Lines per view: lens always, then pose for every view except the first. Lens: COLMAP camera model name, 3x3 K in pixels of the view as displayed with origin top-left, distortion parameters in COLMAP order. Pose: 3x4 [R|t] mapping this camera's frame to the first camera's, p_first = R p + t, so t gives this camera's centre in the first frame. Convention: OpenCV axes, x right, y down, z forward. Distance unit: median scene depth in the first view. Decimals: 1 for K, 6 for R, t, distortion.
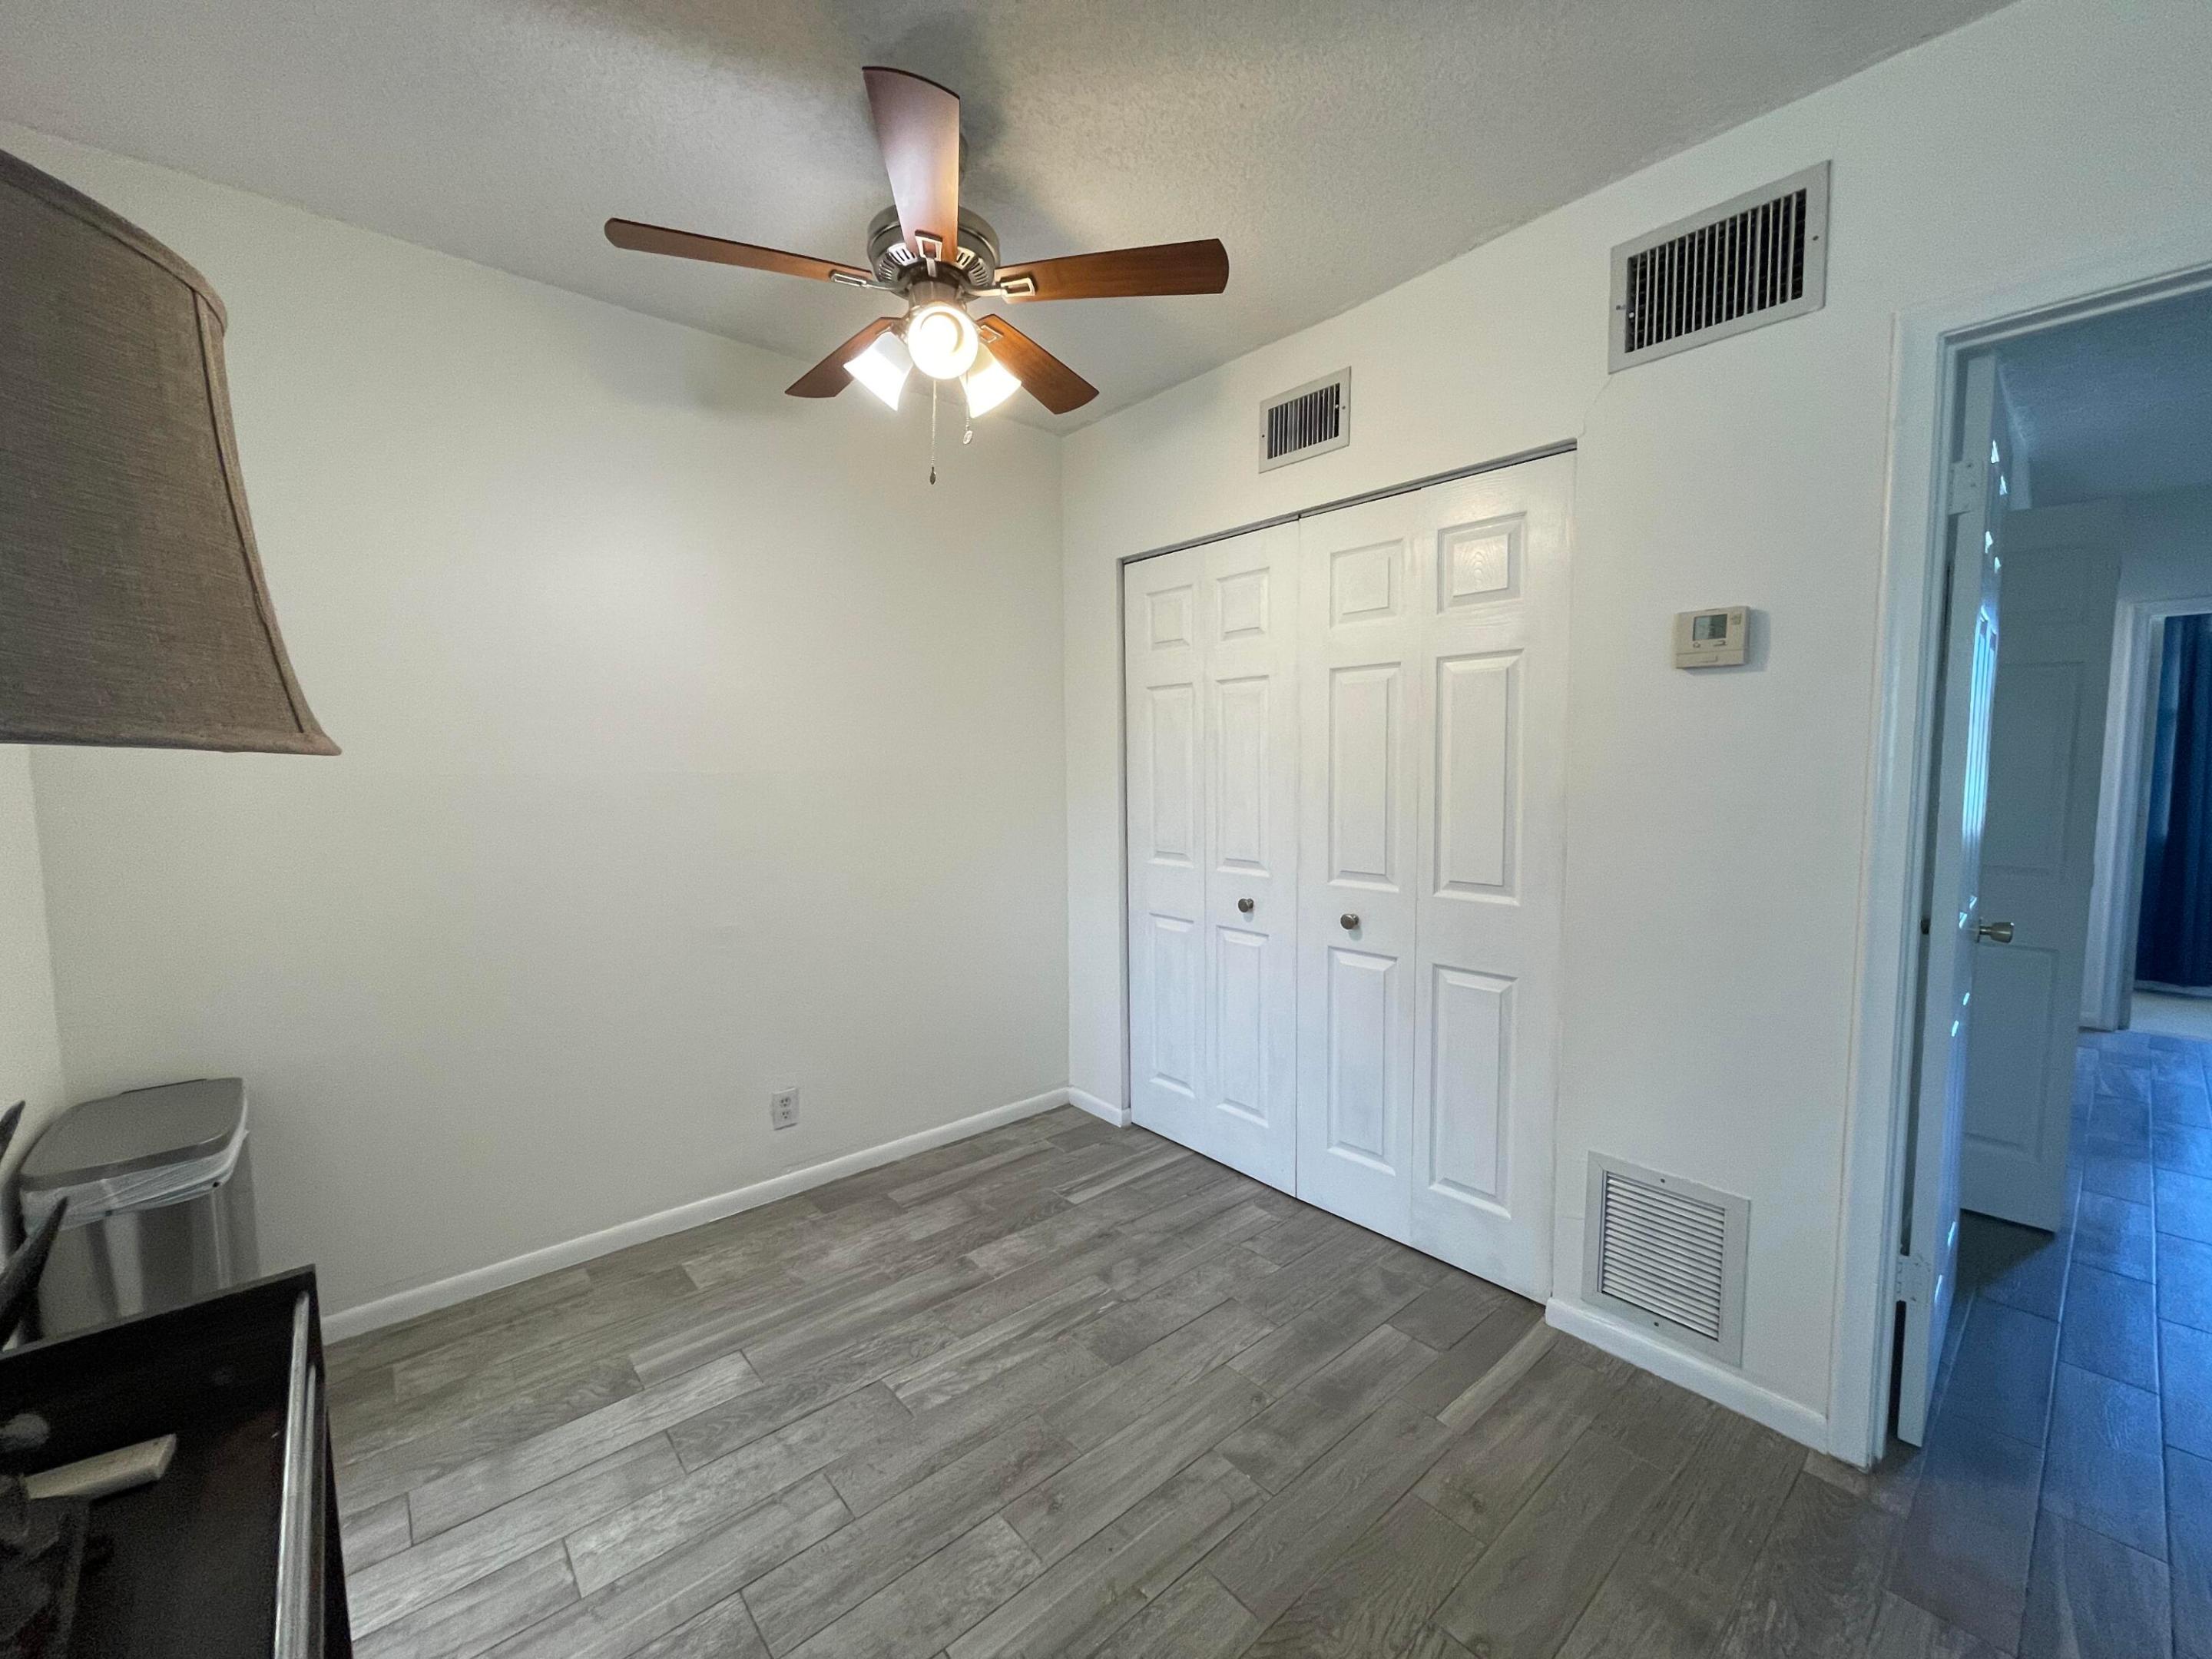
lens RADIAL K [[886.4, 0, 1115.3], [0, 886.4, 829.5], [0, 0, 1]] dist [-0.000193, -0.002162]
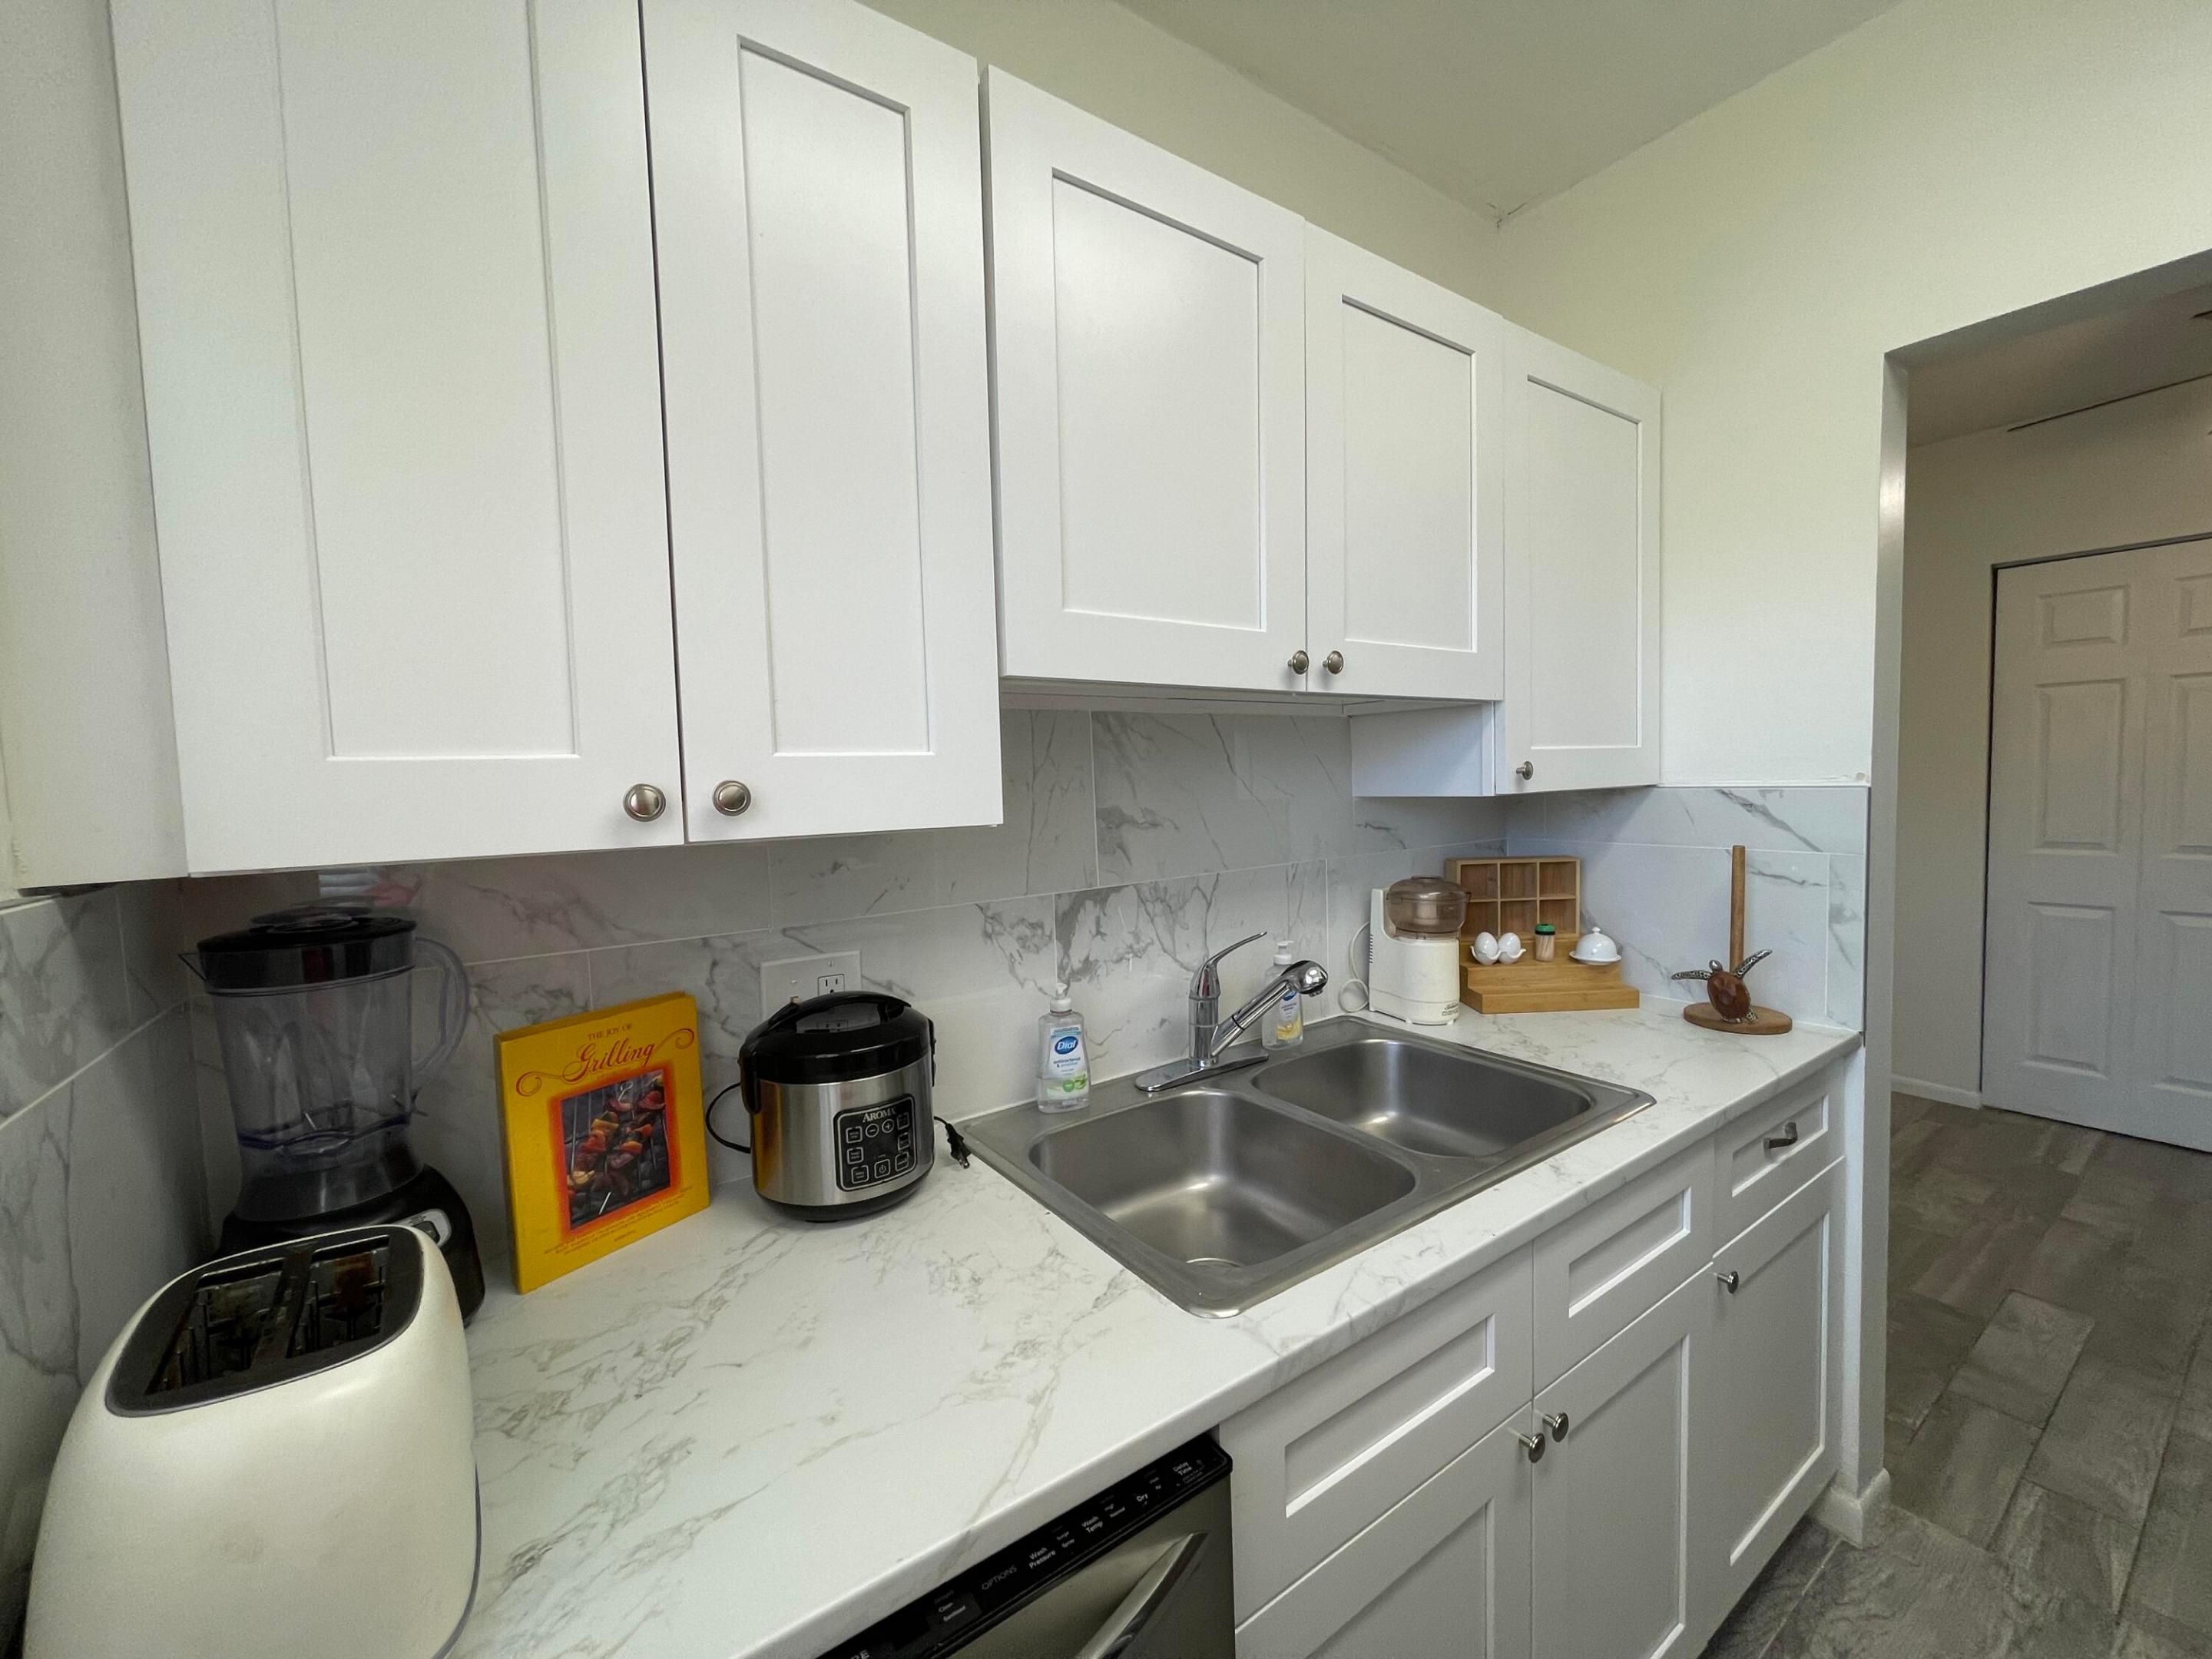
lens RADIAL K [[886.4, 0, 1110.5], [0, 886.4, 831.9], [0, 0, 1]] dist [-0.000193, -0.002162]
pose [[0.994753, -0.020209, -0.100295, -0.938884], [0.018483, 0.999665, -0.018112, 0.010588], [0.100627, 0.016163, 0.994793, -0.145901]]
